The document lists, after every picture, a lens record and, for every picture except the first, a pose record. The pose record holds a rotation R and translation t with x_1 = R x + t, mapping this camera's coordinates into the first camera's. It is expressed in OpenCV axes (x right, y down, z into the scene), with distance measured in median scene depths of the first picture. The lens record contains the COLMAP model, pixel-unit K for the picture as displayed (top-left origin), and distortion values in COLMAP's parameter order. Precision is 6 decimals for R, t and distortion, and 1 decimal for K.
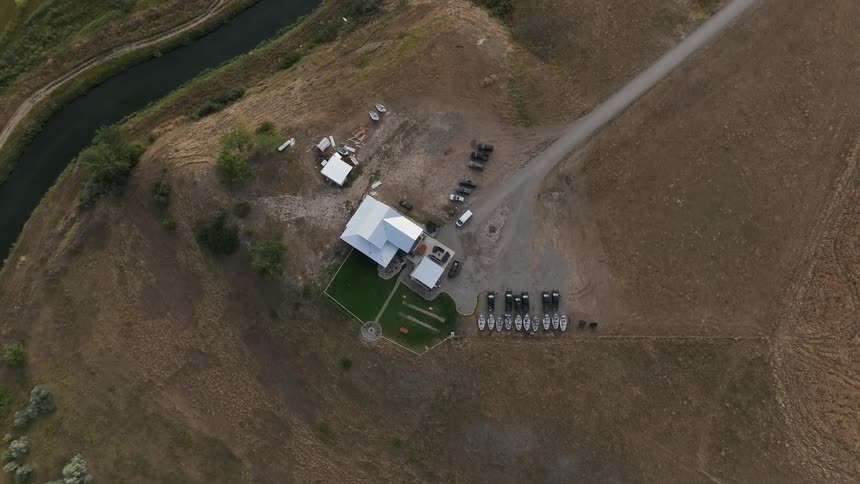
lens RADIAL K [[600.3, 0, 427.0], [0, 600.3, 241.4], [0, 0, 1]] dist [0.003503, 0.010875]
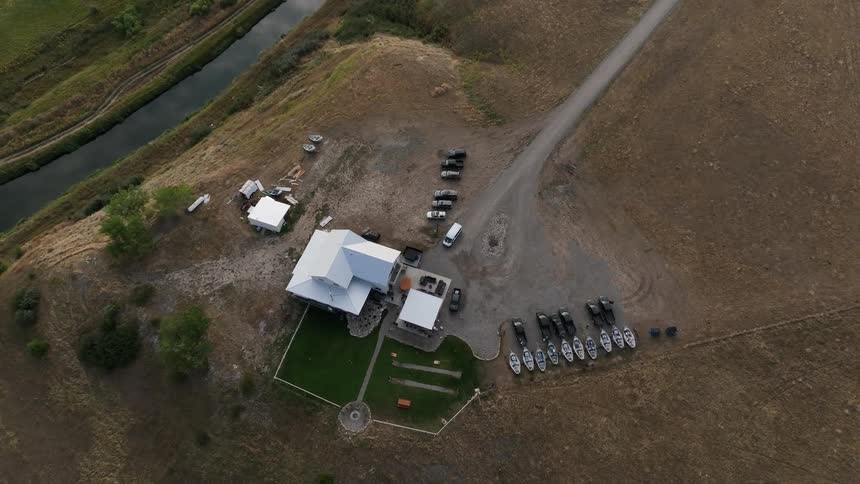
lens RADIAL K [[600.3, 0, 427.0], [0, 600.3, 241.4], [0, 0, 1]] dist [0.003503, 0.010875]
pose [[0.973991, -0.196193, 0.113361, -0.051963], [0.224017, 0.908928, -0.351663, 0.216142], [-0.034043, 0.367911, 0.929238, 0.316969]]
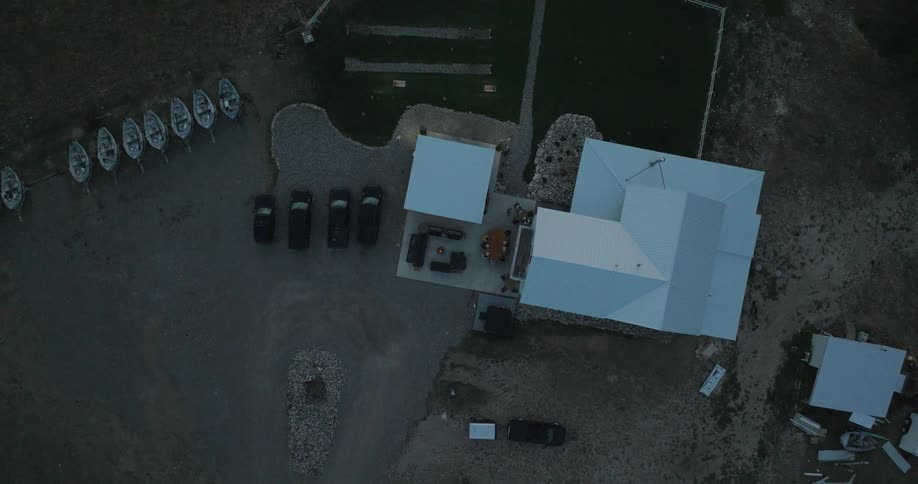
lens RADIAL K [[687.7, 0, 459.0], [0, 687.7, 242.0], [0, 0, 1]] dist [0.010097, 0.001438]
pose [[-0.922923, 0.384982, -0.001708, 0.010338], [-0.382245, -0.915816, 0.123166, -0.021902], [0.045853, 0.114326, 0.992385, 0.628782]]
